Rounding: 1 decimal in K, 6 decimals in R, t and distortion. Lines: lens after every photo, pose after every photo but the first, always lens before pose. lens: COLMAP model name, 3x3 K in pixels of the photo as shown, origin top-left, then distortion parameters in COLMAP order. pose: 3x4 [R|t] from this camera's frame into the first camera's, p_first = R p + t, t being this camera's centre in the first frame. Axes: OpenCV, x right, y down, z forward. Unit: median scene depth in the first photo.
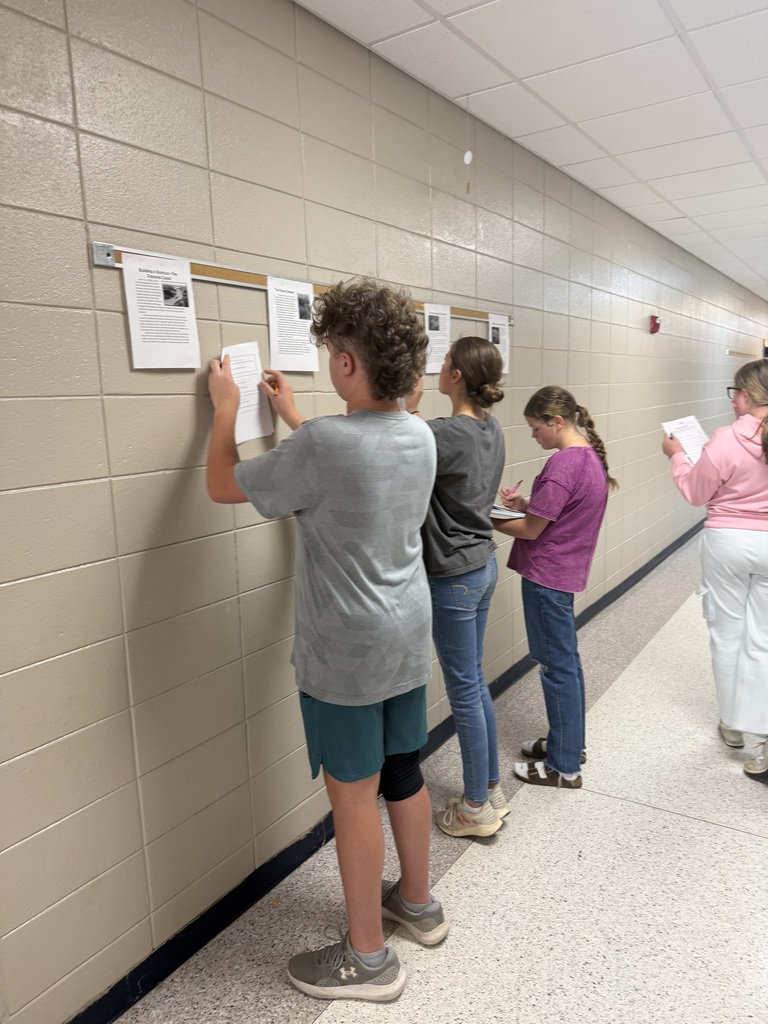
lens RADIAL K [[719.9, 0, 384.0], [0, 719.9, 512.0], [0, 0, 1]] dist [0.052352, -0.055106]
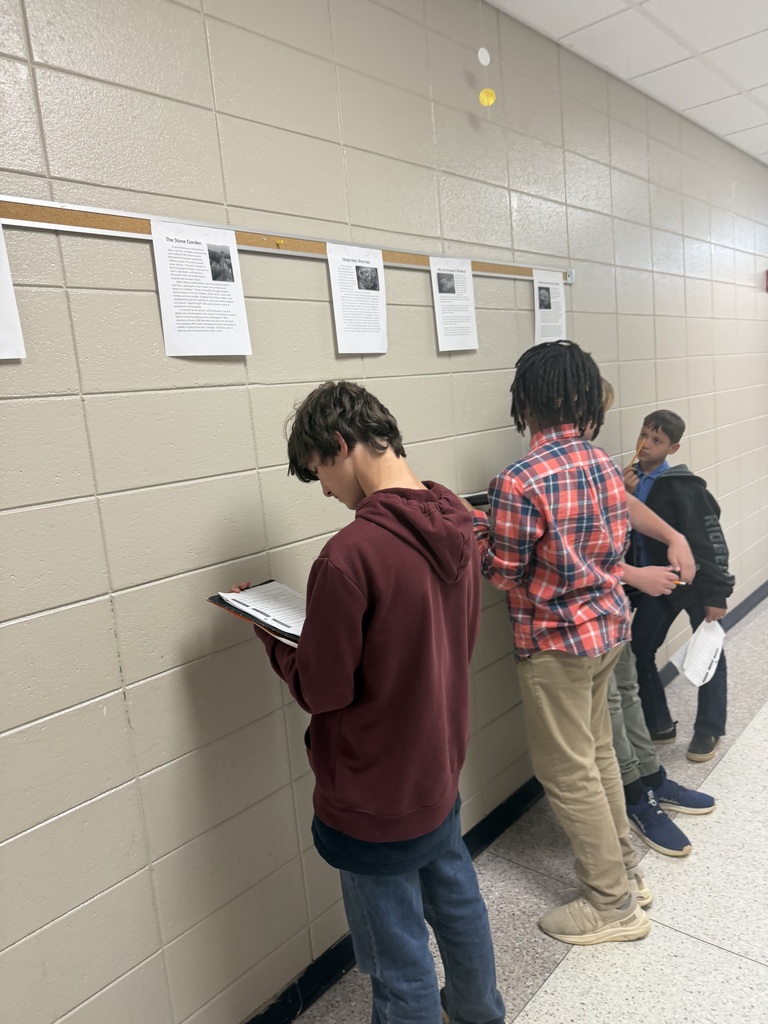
lens RADIAL K [[751.3, 0, 371.7], [0, 751.3, 504.6], [0, 0, 1]] dist [0.005083, 0.000030]
pose [[0.988606, -0.035869, -0.146191, 0.097508], [0.034355, 0.999327, -0.012868, -0.028441], [0.146554, 0.007699, 0.989173, 0.230636]]
